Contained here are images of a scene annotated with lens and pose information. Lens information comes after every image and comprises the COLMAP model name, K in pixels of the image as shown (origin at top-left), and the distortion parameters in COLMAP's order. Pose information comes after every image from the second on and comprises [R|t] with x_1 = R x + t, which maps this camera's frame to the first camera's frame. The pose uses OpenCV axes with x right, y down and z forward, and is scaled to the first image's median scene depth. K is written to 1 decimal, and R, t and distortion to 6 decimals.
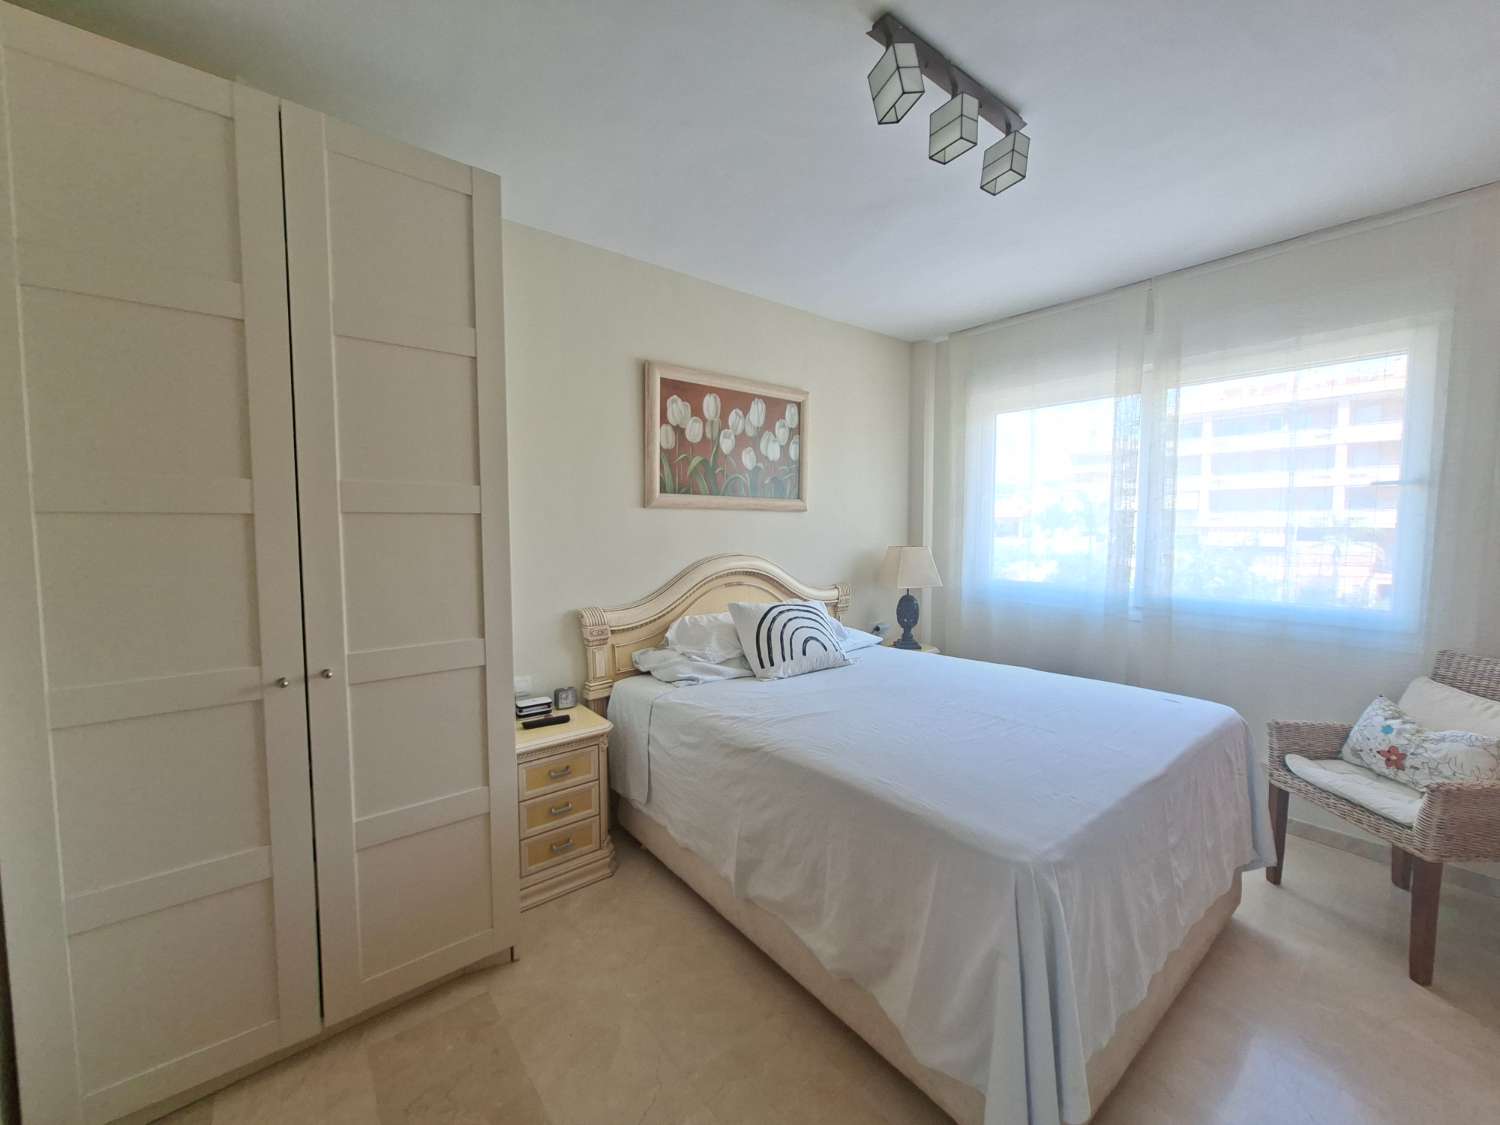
lens RADIAL K [[593.5, 0, 747.2], [0, 593.5, 559.5], [0, 0, 1]] dist [-0.005797, 0.000543]
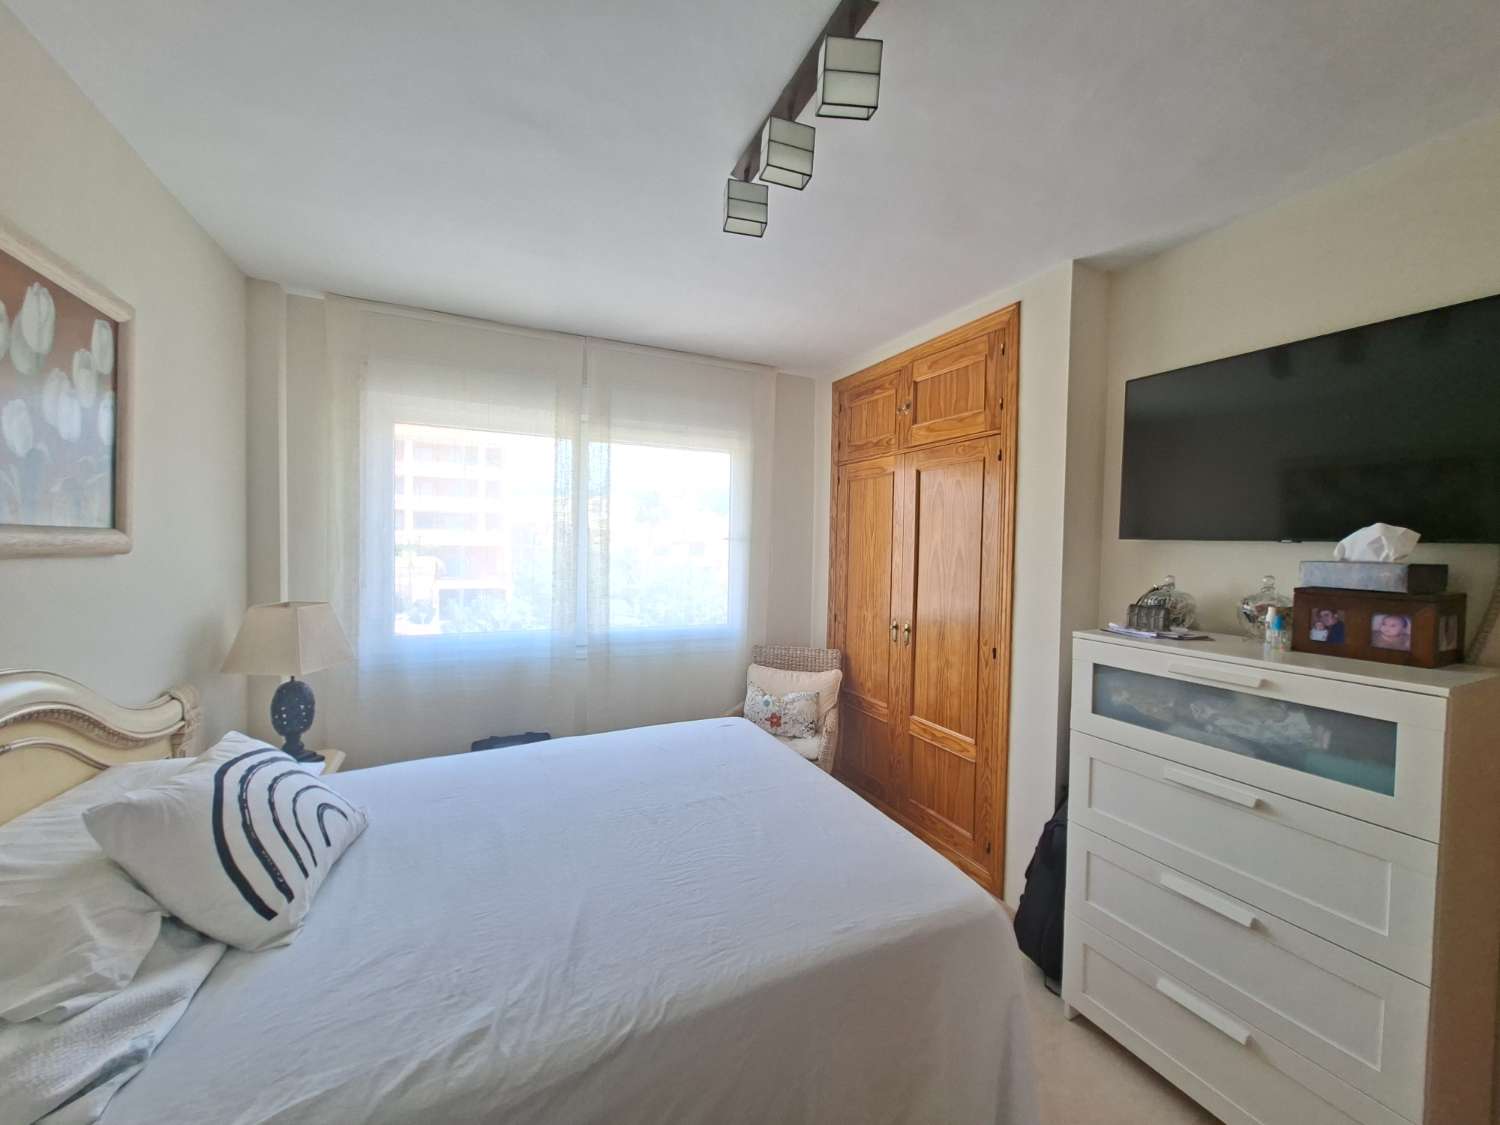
lens RADIAL K [[593.5, 0, 759.8], [0, 593.5, 560.2], [0, 0, 1]] dist [-0.005797, 0.000543]
pose [[0.223287, -0.020303, 0.974541, -0.349875], [0.041596, 0.999071, 0.011284, -0.085281], [-0.973865, 0.038017, 0.223924, 0.563288]]
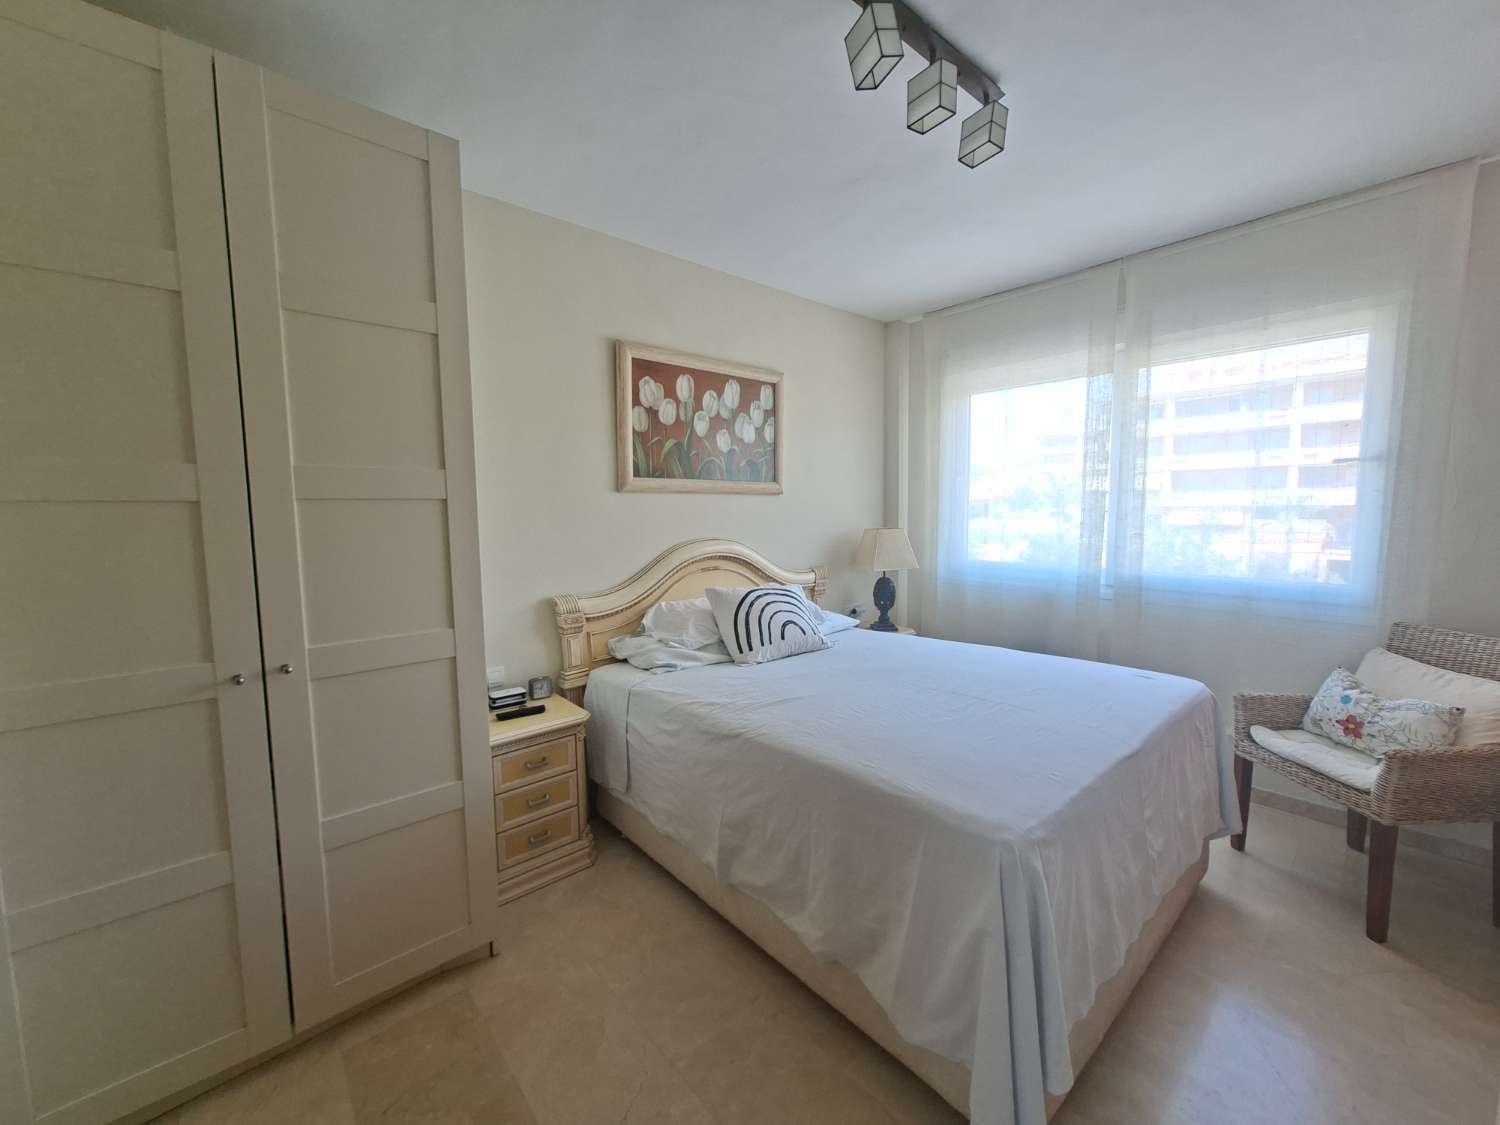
lens RADIAL K [[593.5, 0, 746.3], [0, 593.5, 559.5], [0, 0, 1]] dist [-0.005797, 0.000543]
pose [[0.999045, -0.014481, 0.041220, -0.004266], [0.013410, 0.999569, 0.026130, 0.001309], [-0.041580, -0.025552, 0.998808, 0.013460]]
